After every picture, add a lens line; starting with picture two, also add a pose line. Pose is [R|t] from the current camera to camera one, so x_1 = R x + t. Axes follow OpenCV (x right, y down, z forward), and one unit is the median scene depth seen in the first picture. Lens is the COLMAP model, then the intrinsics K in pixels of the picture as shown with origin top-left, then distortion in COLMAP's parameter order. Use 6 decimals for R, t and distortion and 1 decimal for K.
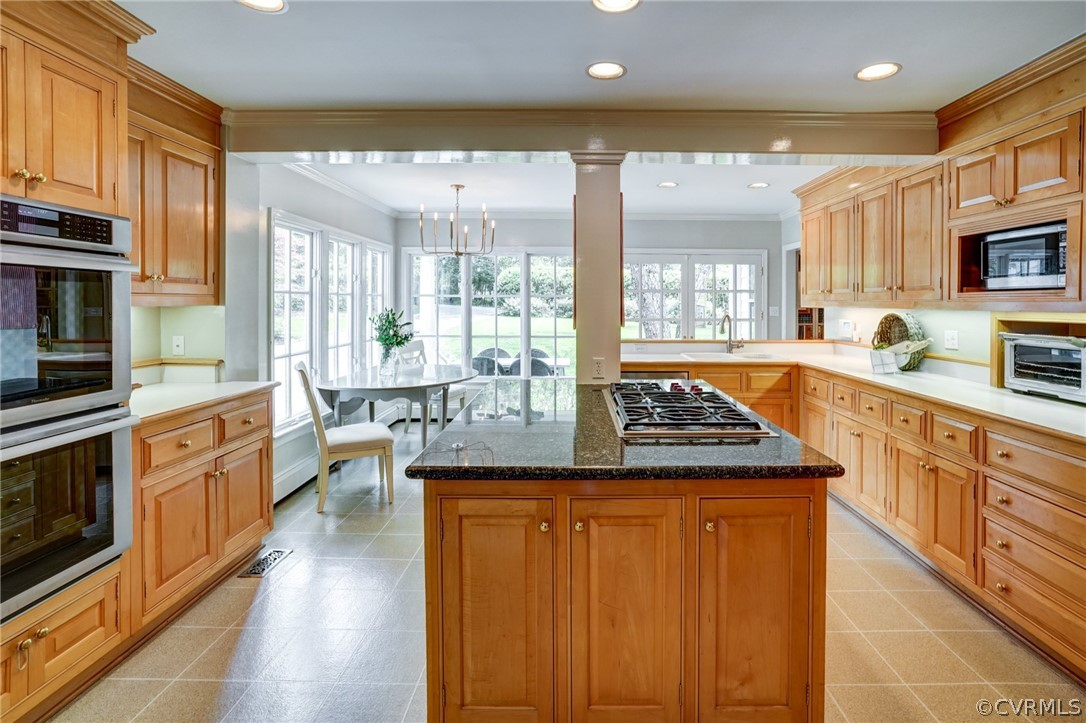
lens RADIAL K [[489.2, 0, 547.3], [0, 489.2, 305.8], [0, 0, 1]] dist [0.000144, 0.000142]
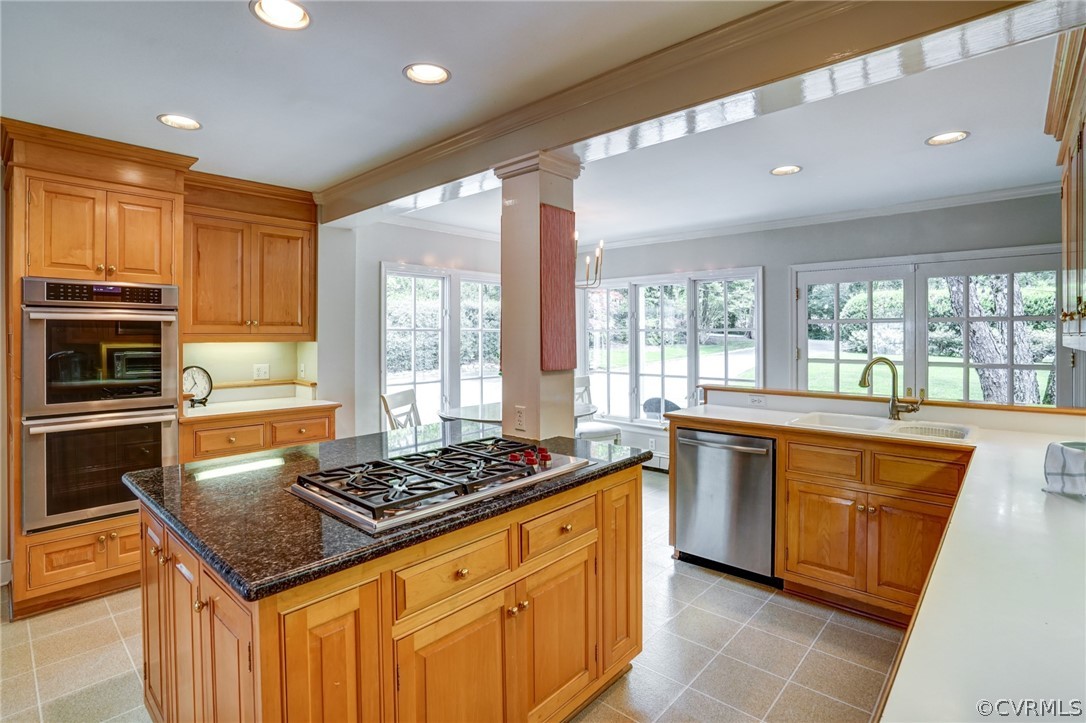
lens RADIAL K [[517.1, 0, 541.6], [0, 517.1, 338.2], [0, 0, 1]] dist [-0.000698, -0.000041]
pose [[0.764002, -0.000196, -0.645214, 0.706526], [0.000084, 1.000000, -0.000204, -0.009418], [0.645214, 0.000102, 0.764002, 0.328936]]
